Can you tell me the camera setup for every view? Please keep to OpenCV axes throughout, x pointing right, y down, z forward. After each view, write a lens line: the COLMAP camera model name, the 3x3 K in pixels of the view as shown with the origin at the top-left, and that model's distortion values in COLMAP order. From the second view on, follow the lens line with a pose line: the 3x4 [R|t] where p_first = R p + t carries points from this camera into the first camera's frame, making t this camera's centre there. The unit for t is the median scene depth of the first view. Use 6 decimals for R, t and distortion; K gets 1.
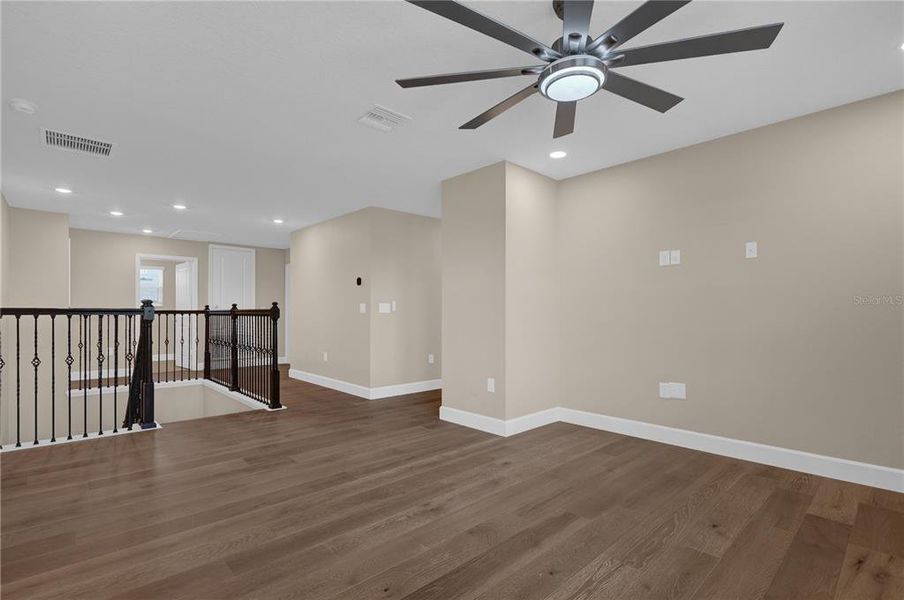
lens RADIAL K [[416.0, 0, 449.9], [0, 416.0, 307.0], [0, 0, 1]] dist [-0.000754, 0.000272]
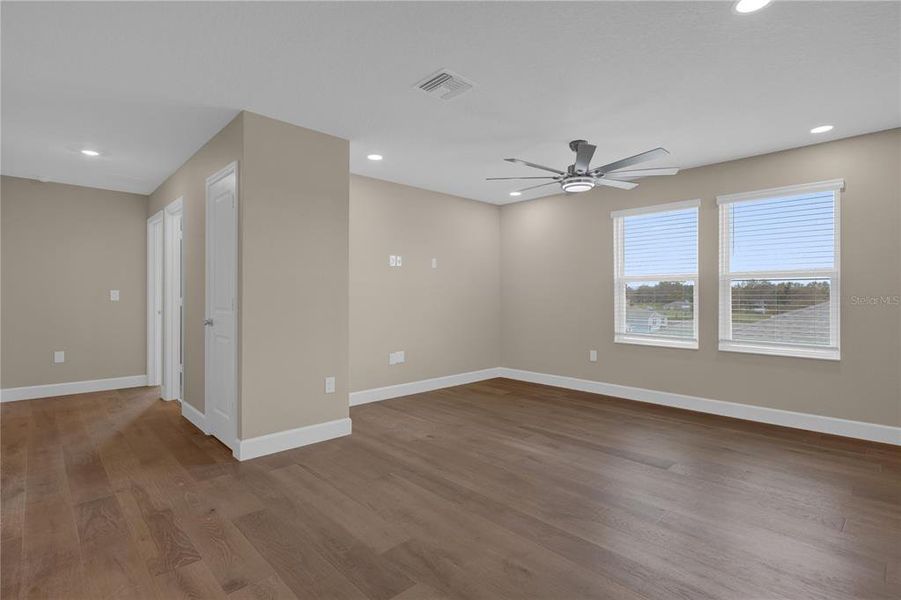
lens RADIAL K [[443.4, 0, 448.4], [0, 443.4, 293.2], [0, 0, 1]] dist [-0.003333, -0.000354]
pose [[0.004746, 0.003121, 0.999984, -1.031463], [-0.012868, 0.999913, -0.003060, -0.011312], [-0.999906, -0.012853, 0.004786, 0.910694]]
